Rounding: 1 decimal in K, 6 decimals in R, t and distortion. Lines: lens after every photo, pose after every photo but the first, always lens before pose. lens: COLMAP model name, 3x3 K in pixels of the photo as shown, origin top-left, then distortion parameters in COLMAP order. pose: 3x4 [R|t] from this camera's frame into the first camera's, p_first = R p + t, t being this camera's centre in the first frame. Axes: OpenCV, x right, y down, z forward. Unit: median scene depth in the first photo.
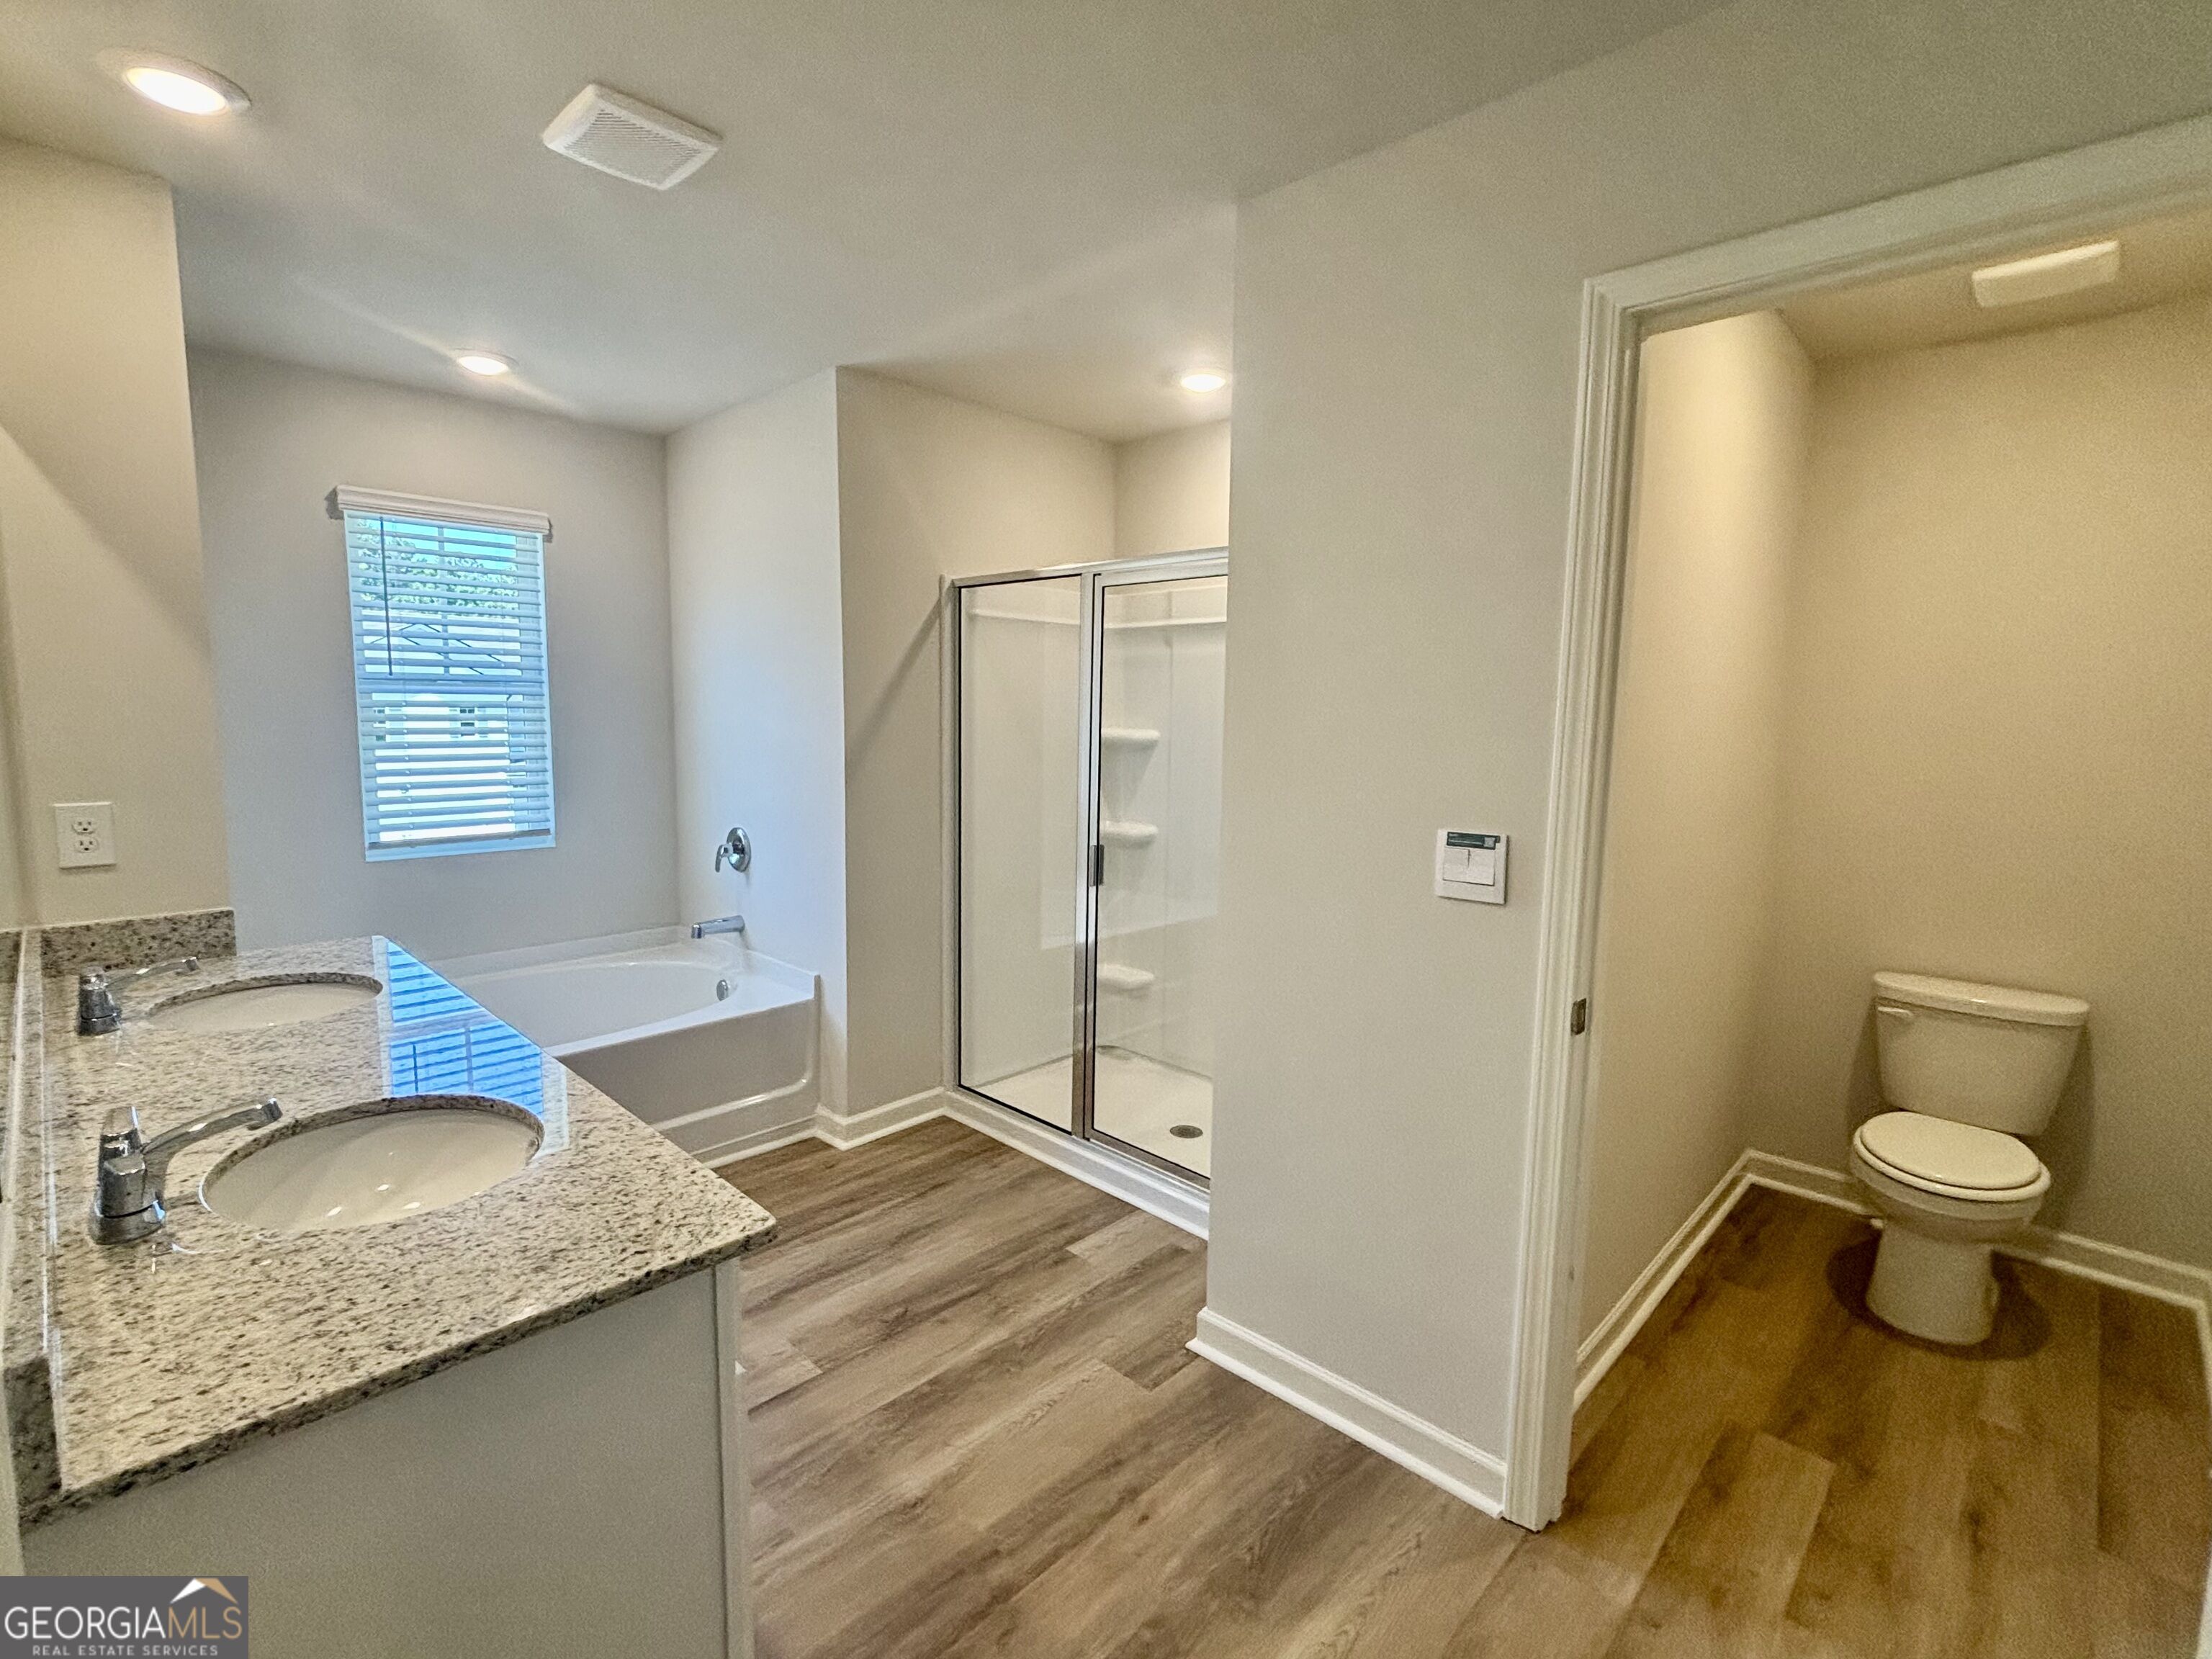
lens RADIAL K [[1026.2, 0, 1106.2], [0, 1026.2, 818.7], [0, 0, 1]] dist [0.005219, 0.000438]
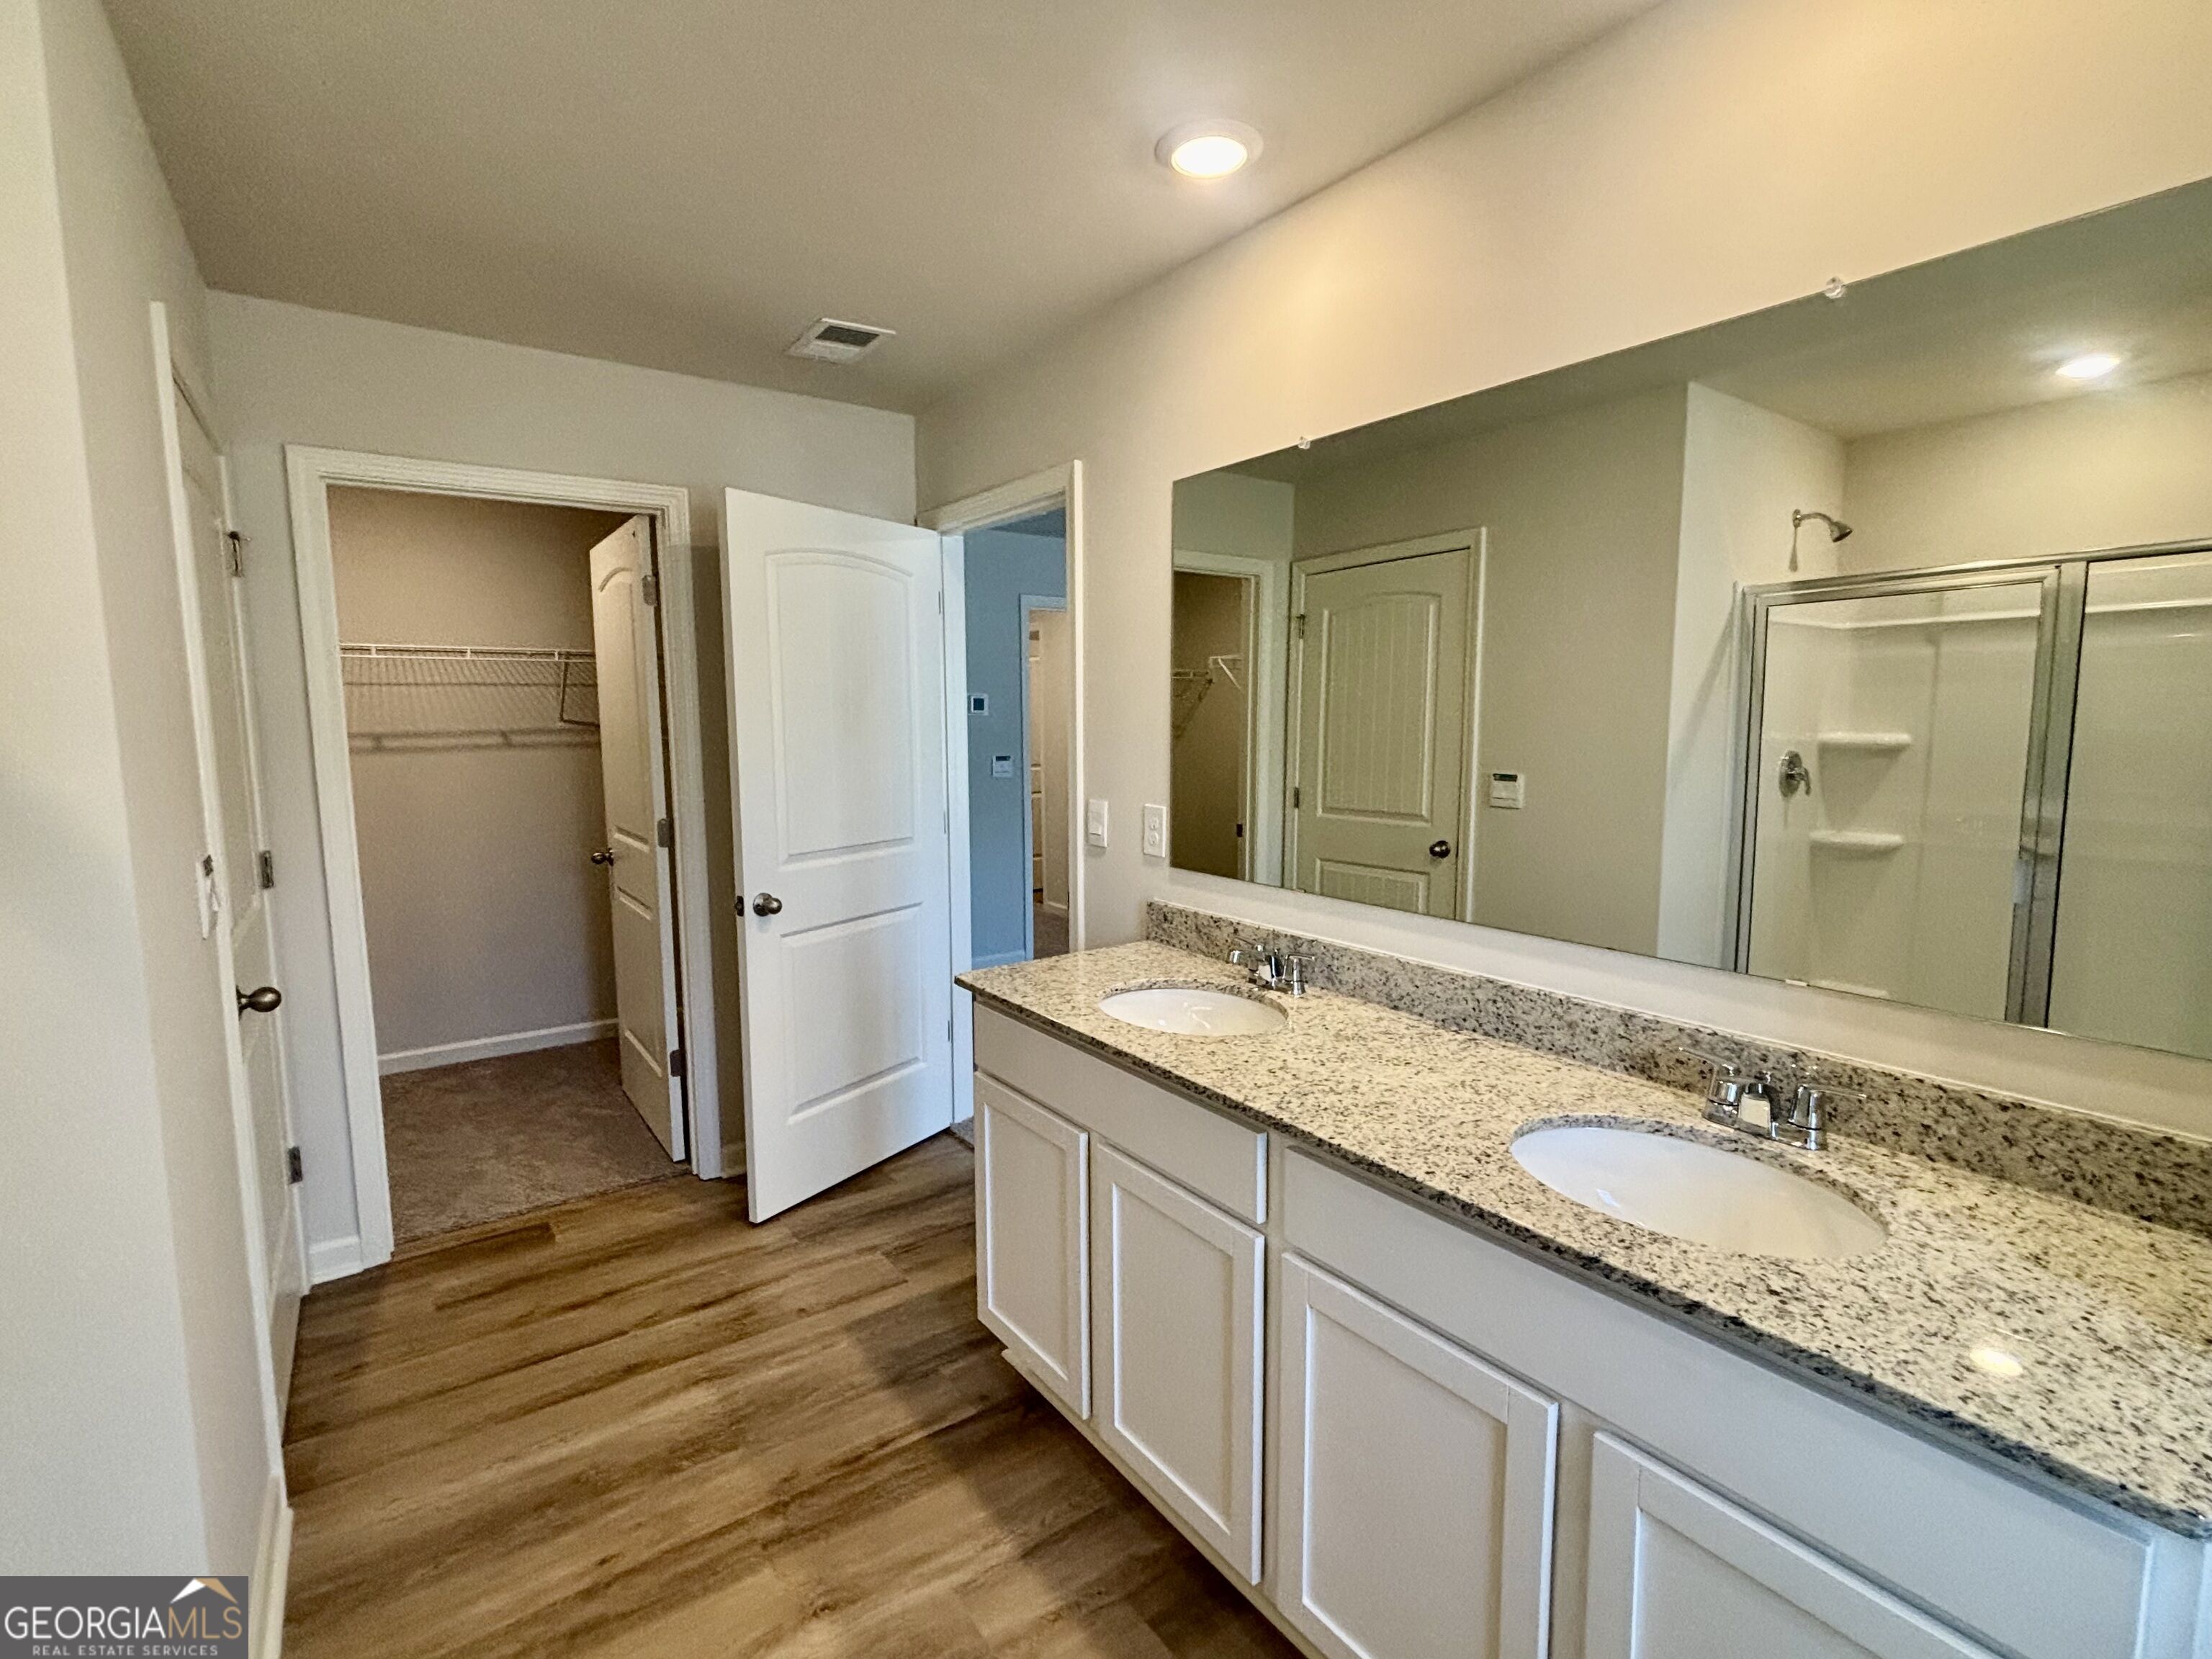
lens RADIAL K [[1026.2, 0, 1102.2], [0, 1026.2, 825.9], [0, 0, 1]] dist [0.005219, 0.000438]
pose [[-0.984013, -0.025847, 0.176212, -0.333301], [0.013660, 0.975545, 0.219374, -0.114864], [-0.177573, 0.218274, -0.959596, 0.983258]]
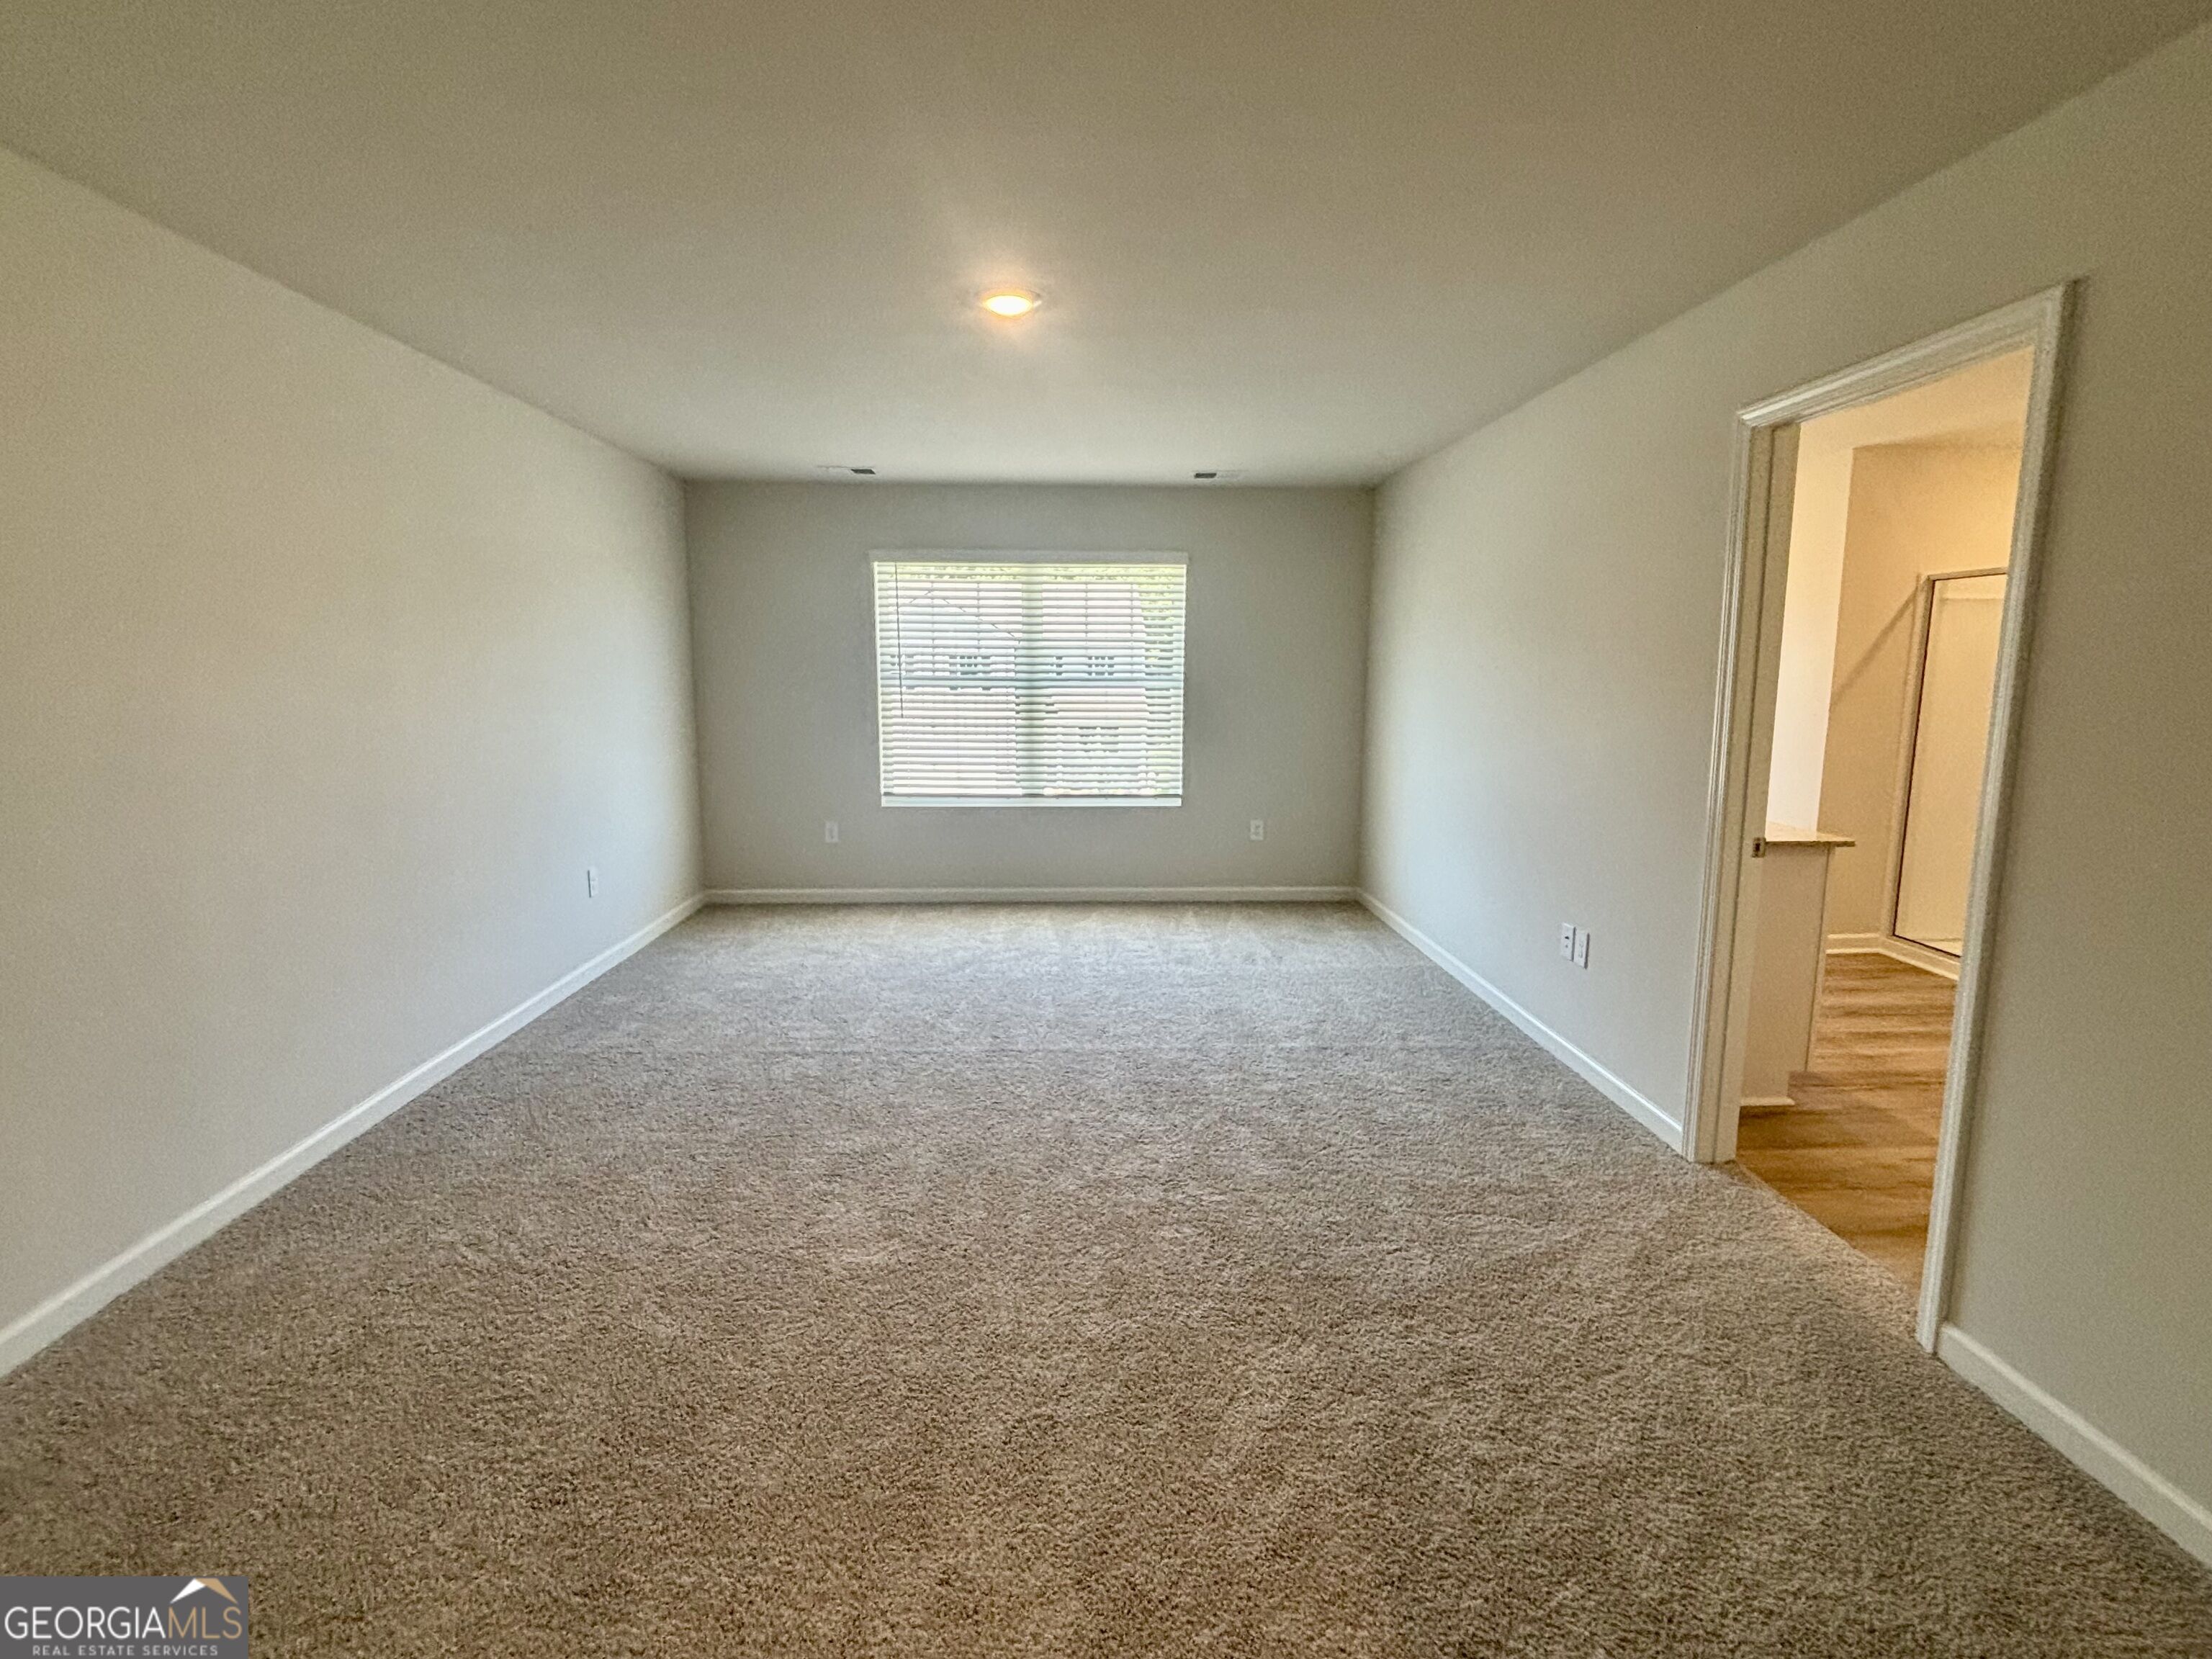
lens RADIAL K [[1026.2, 0, 1113.5], [0, 1026.2, 829.7], [0, 0, 1]] dist [0.005219, 0.000438]
pose [[0.714840, 0.089213, -0.693574, 0.070238], [-0.063167, 0.996012, 0.063011, 0.109000], [0.696430, -0.001232, 0.717624, -0.890100]]
